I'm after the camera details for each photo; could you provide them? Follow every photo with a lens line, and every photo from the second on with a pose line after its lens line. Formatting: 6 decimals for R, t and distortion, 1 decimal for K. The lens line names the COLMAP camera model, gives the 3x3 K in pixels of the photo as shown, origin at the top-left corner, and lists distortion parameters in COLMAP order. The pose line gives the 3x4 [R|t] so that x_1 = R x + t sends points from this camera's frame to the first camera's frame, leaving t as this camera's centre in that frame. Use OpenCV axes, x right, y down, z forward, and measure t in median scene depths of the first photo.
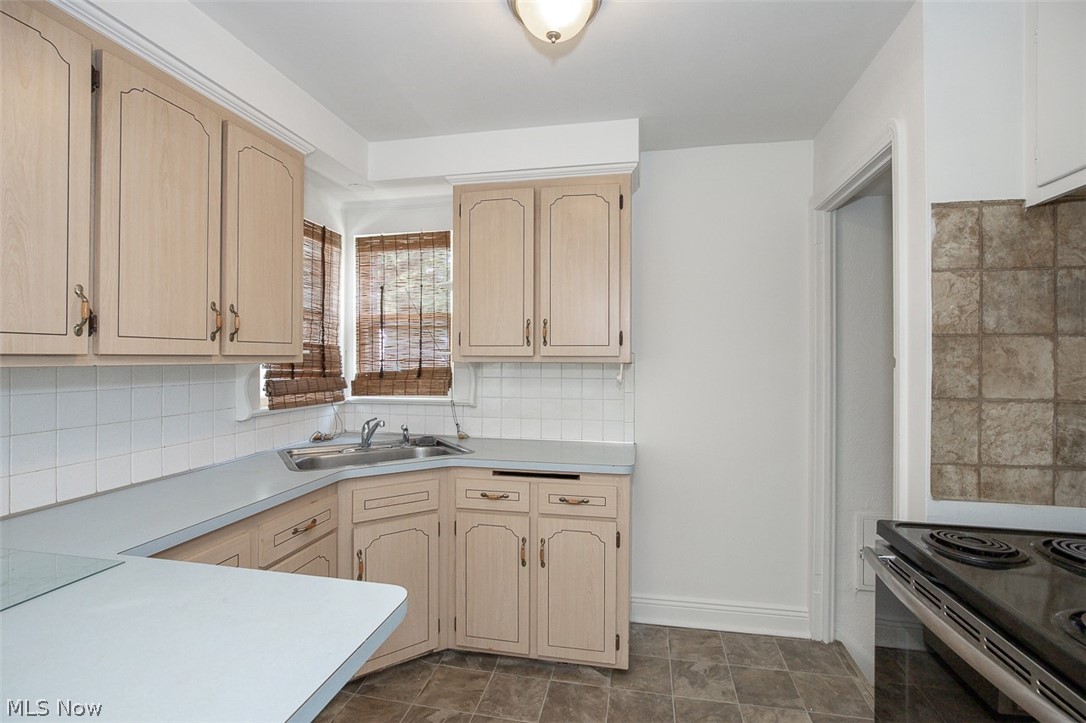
lens RADIAL K [[497.7, 0, 543.0], [0, 497.7, 361.5], [0, 0, 1]] dist [-0.014875, 0.000809]
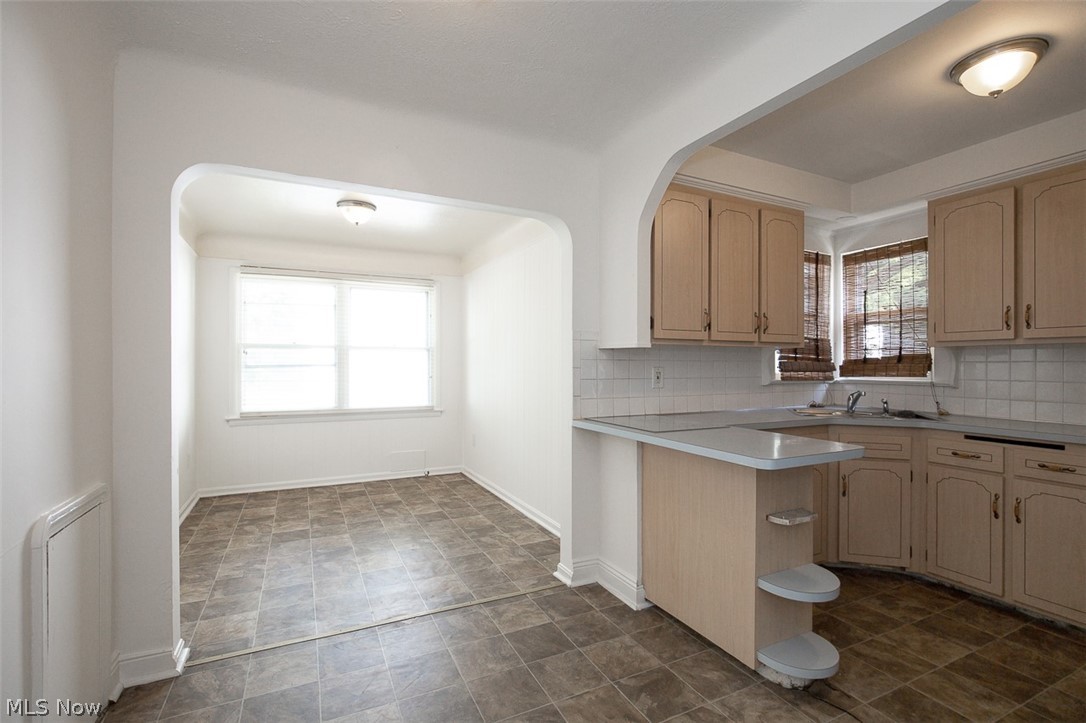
lens RADIAL K [[497.7, 0, 543.0], [0, 497.7, 361.5], [0, 0, 1]] dist [-0.014875, 0.000809]
pose [[0.610136, -0.005902, -0.792274, 0.187396], [-0.007975, 0.999876, -0.013590, 0.057258], [0.792256, 0.014610, 0.610014, -0.453845]]
